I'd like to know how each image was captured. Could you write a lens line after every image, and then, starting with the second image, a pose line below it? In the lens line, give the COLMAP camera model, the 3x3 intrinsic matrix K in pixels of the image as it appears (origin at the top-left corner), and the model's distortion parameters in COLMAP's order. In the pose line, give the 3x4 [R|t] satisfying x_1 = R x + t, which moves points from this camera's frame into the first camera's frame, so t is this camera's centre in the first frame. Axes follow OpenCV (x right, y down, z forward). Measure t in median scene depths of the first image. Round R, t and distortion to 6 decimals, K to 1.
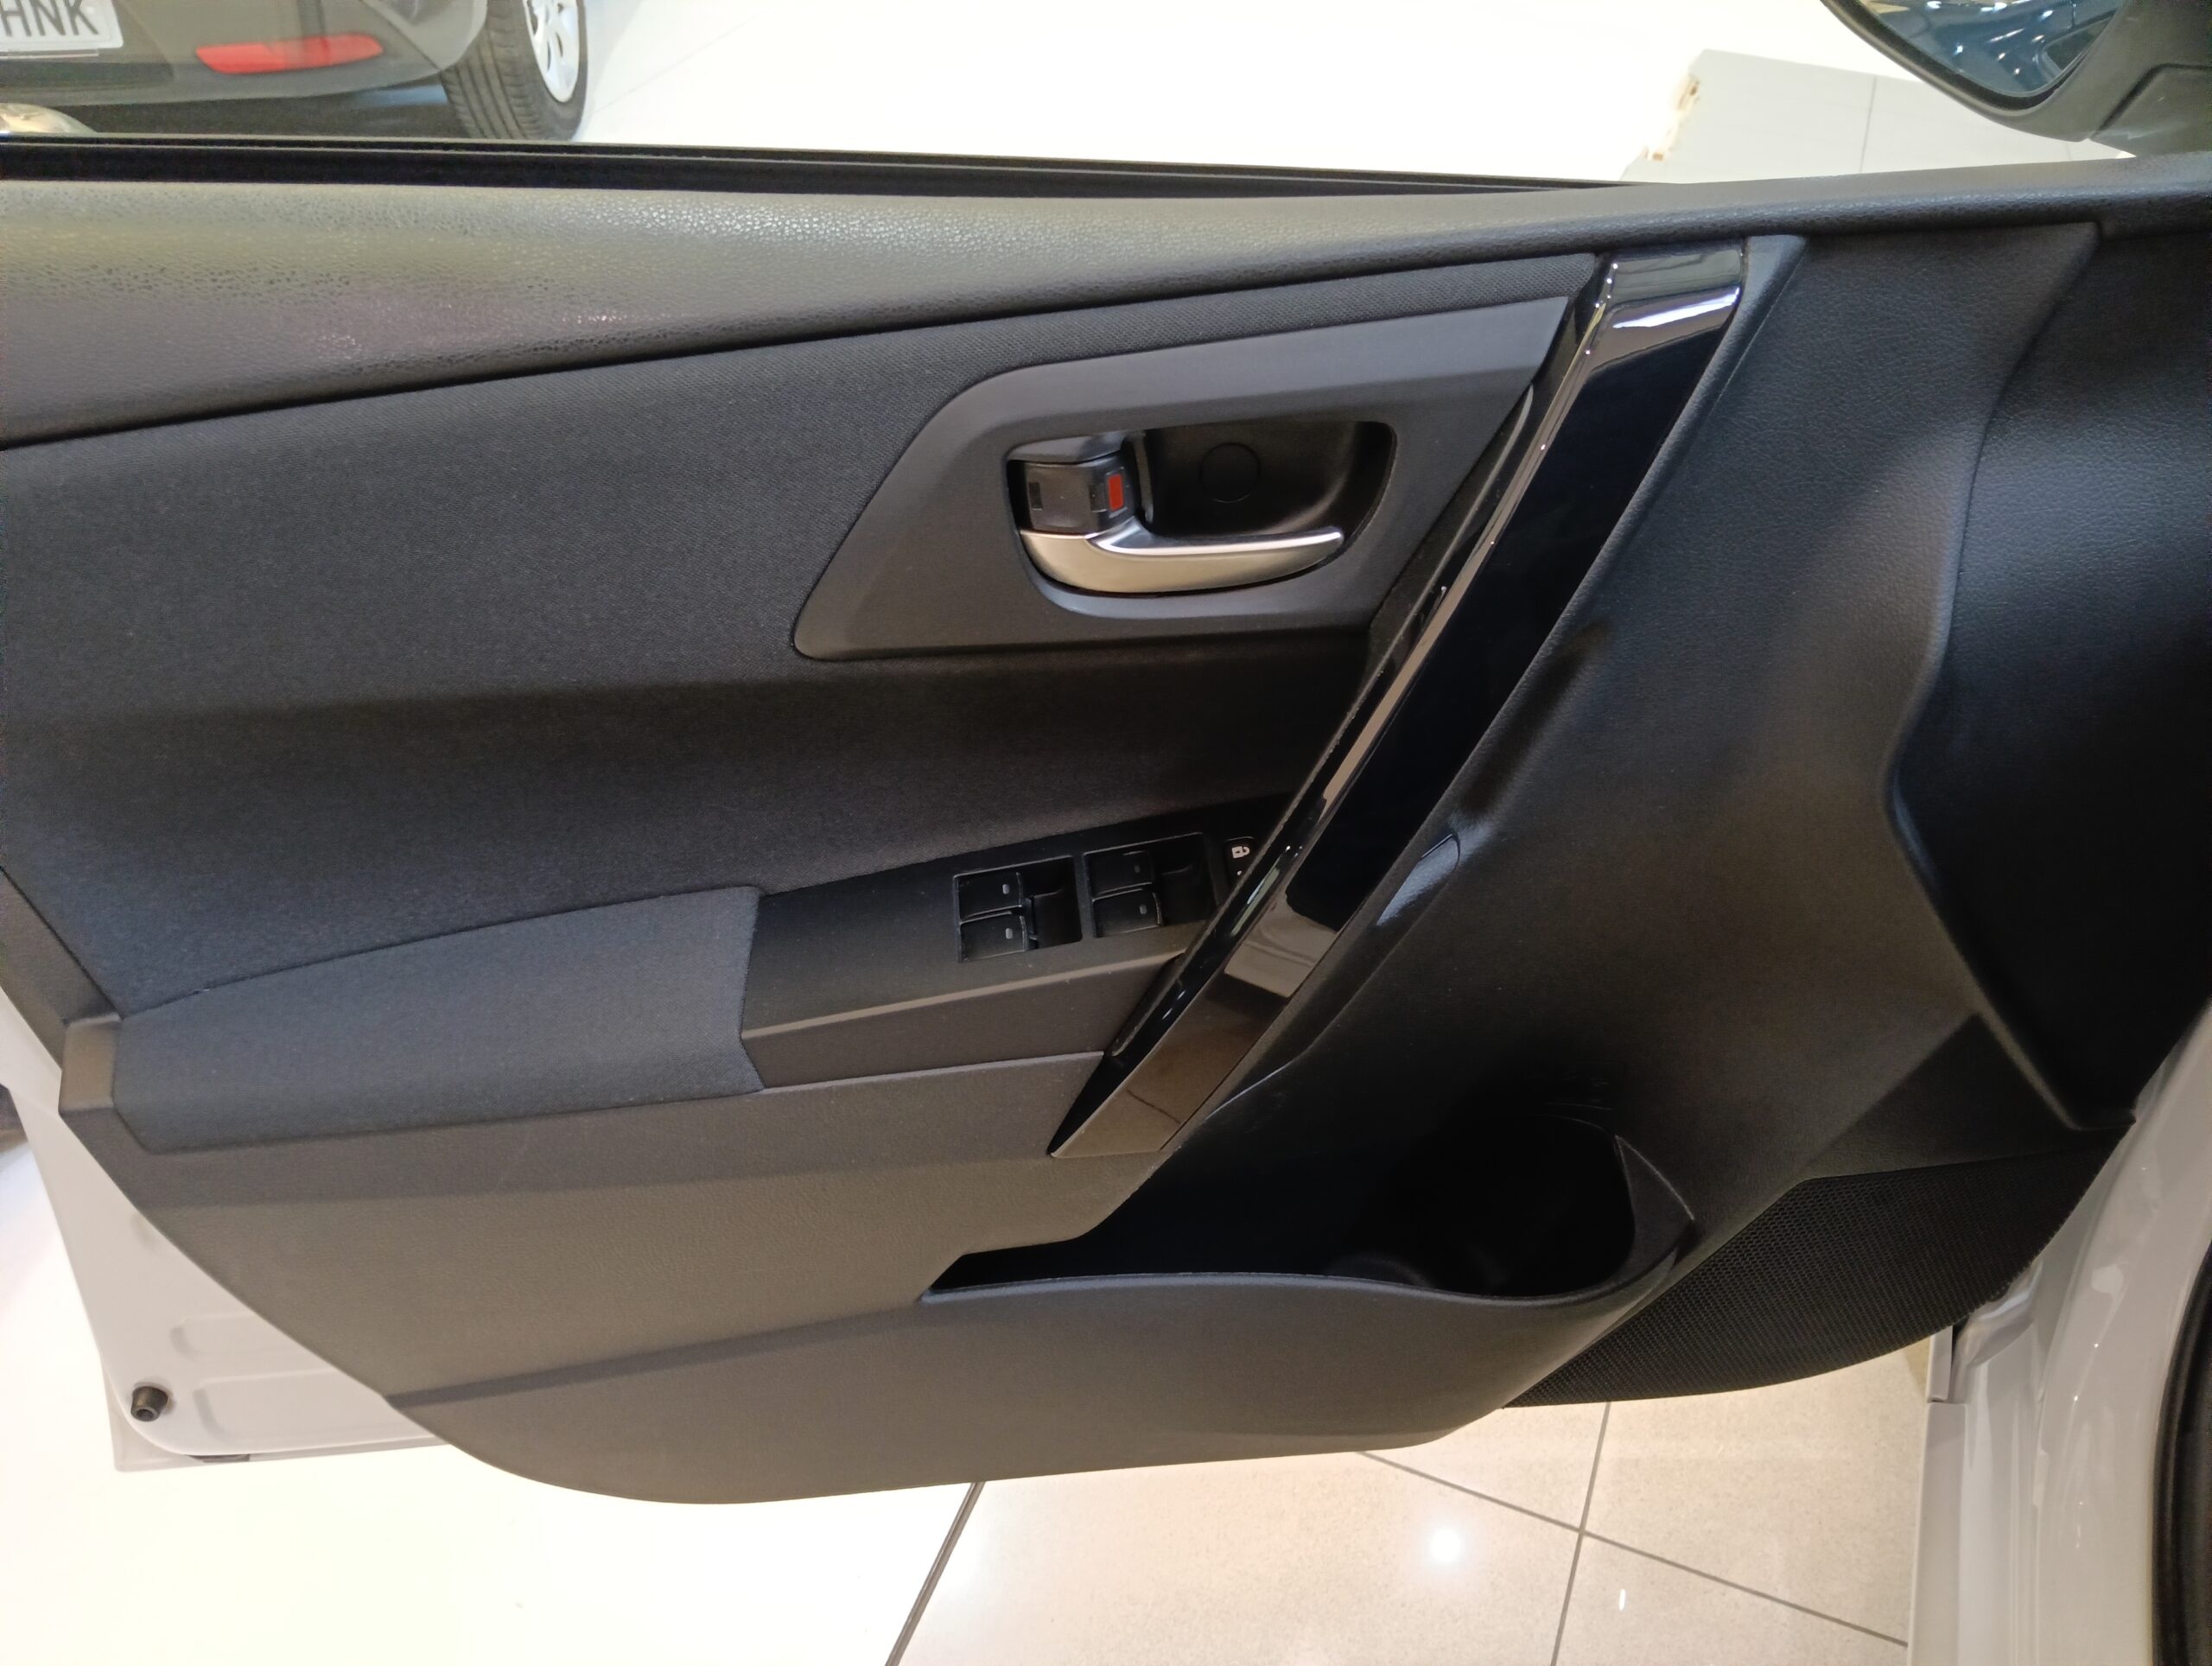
lens RADIAL K [[1854.1, 0, 1106.0], [0, 1854.1, 833.0], [0, 0, 1]] dist [0.087451, -0.250073]
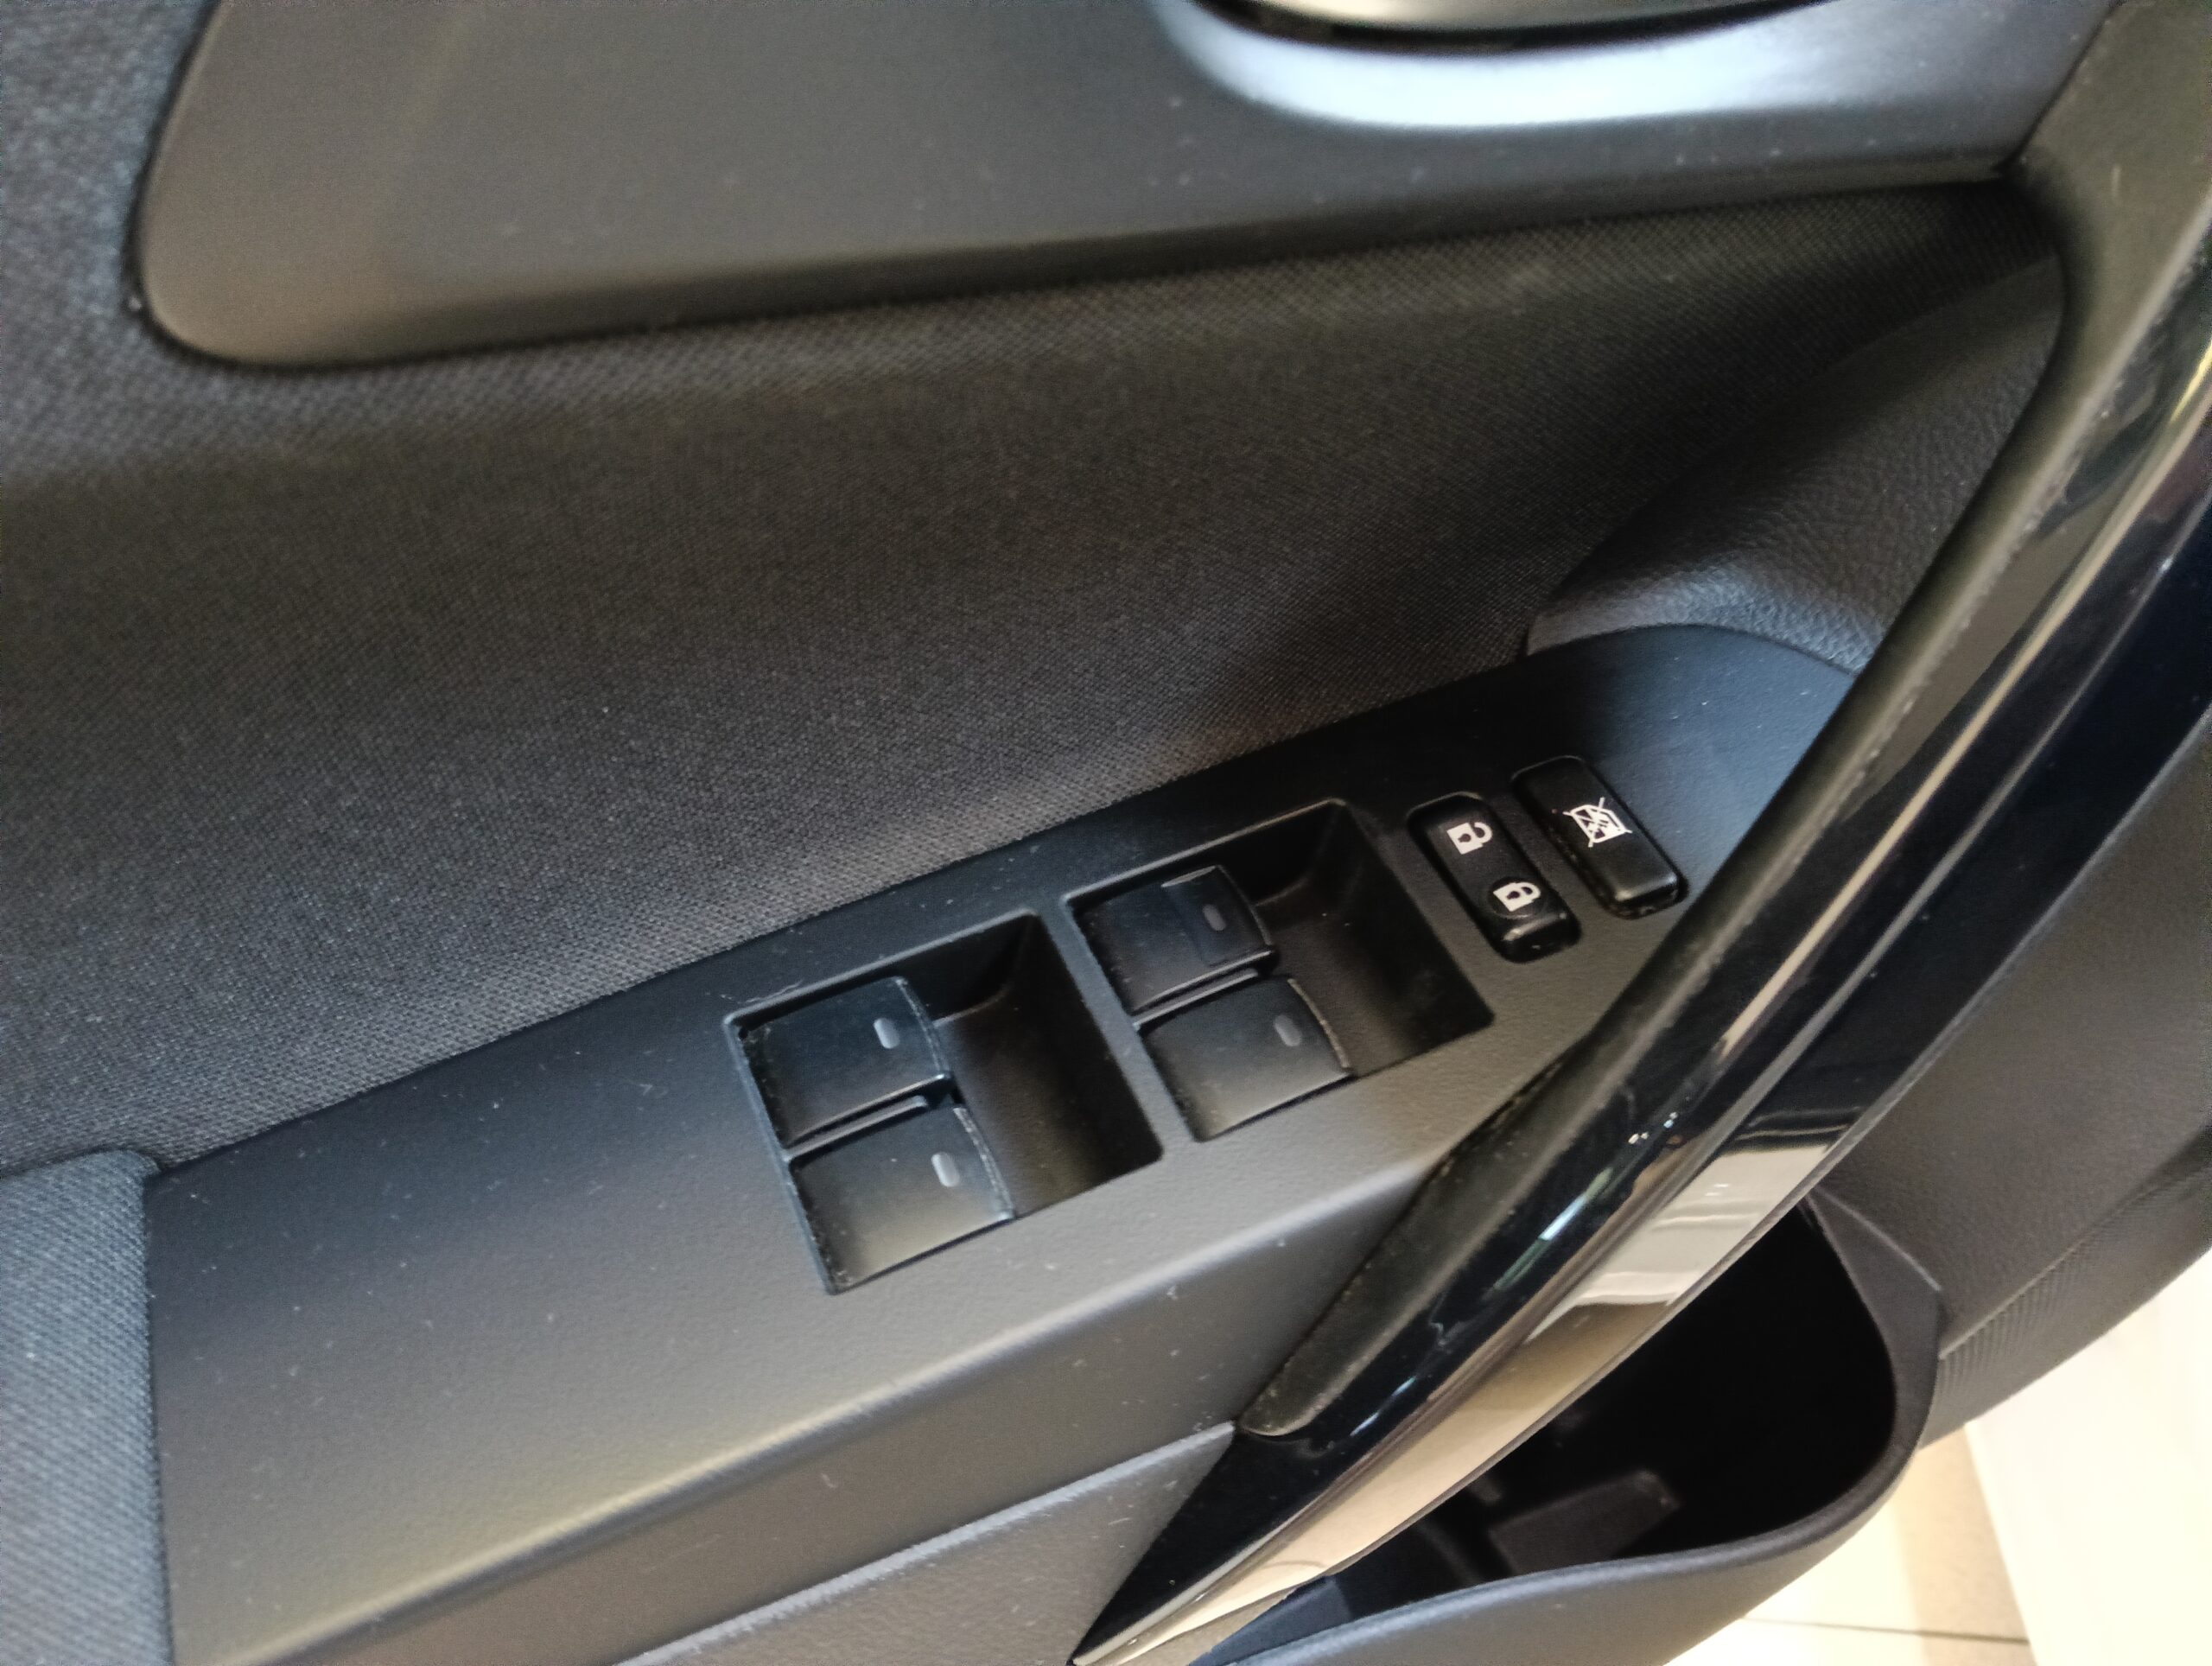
lens RADIAL K [[1854.1, 0, 1106.0], [0, 1854.1, 833.0], [0, 0, 1]] dist [0.087451, -0.250073]
pose [[0.940615, -0.152514, 0.303287, -0.118006], [0.127260, 0.986665, 0.101478, -0.039909], [-0.314720, -0.056856, 0.947480, 0.647918]]
